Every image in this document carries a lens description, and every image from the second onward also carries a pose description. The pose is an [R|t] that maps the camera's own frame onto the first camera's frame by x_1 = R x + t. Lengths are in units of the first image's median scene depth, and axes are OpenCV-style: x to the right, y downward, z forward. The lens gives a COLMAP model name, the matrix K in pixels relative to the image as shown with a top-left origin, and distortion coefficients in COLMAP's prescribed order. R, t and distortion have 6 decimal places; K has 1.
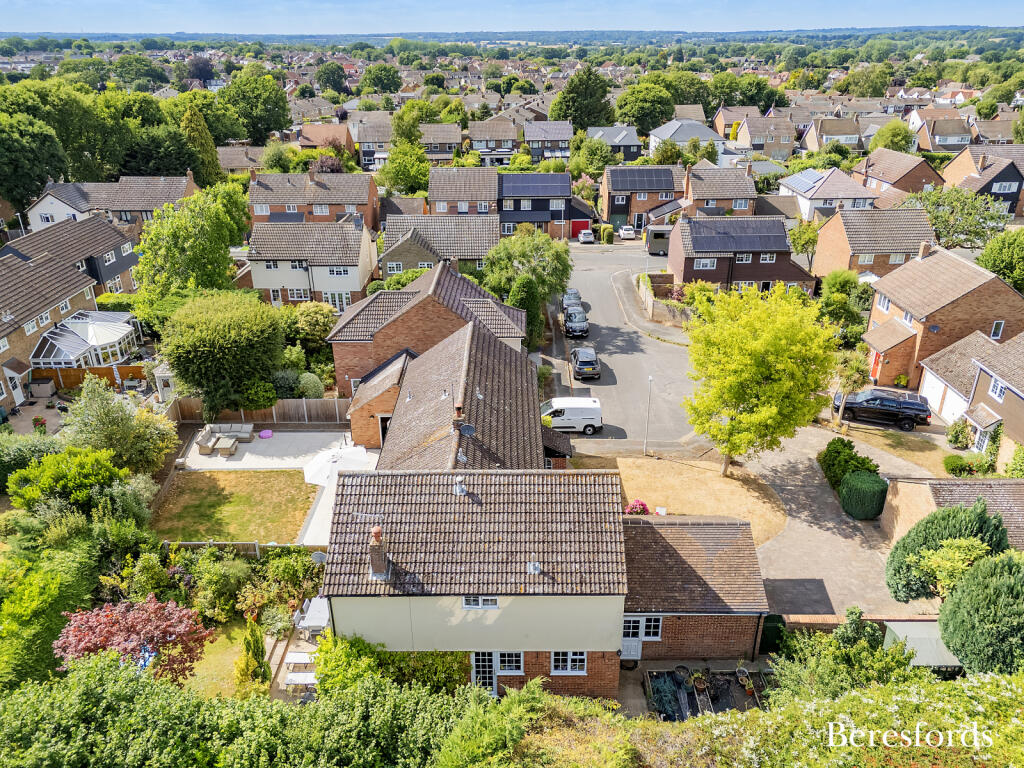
lens RADIAL K [[756.6, 0, 510.9], [0, 756.6, 382.1], [0, 0, 1]] dist [0.063018, -0.047644]
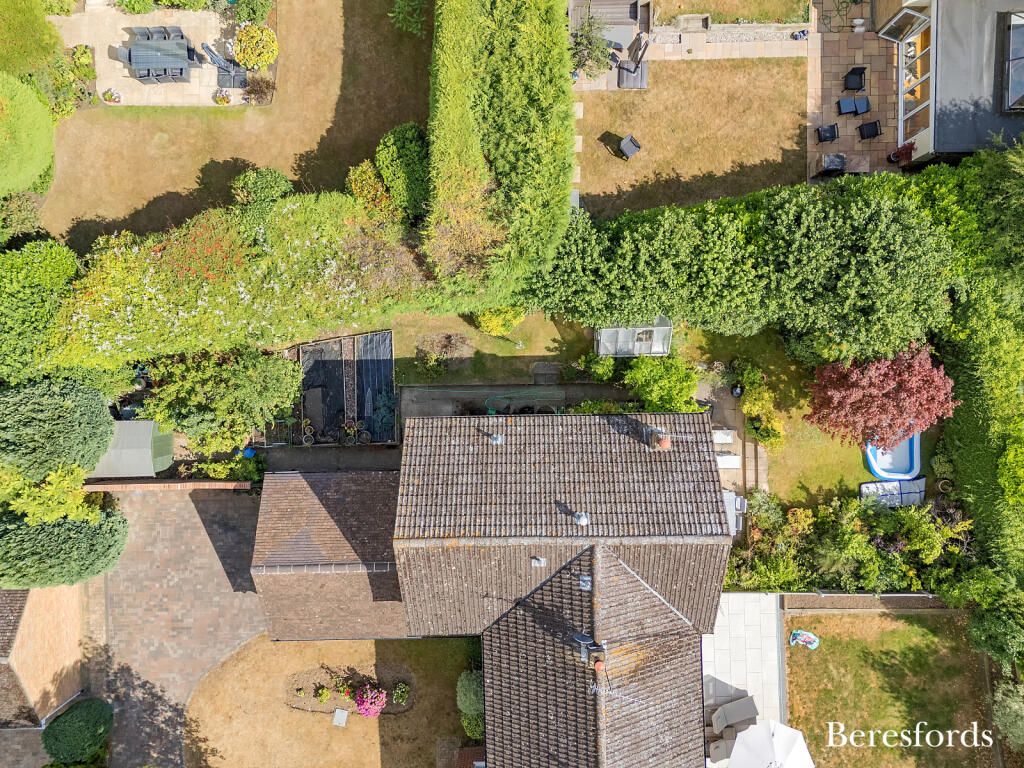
lens RADIAL K [[756.6, 0, 510.9], [0, 756.6, 382.1], [0, 0, 1]] dist [0.063018, -0.047644]
pose [[-0.999488, 0.023657, 0.021553, -0.009075], [0.009572, -0.421641, 0.906712, -0.575808], [0.030538, 0.906454, 0.421198, 0.496290]]
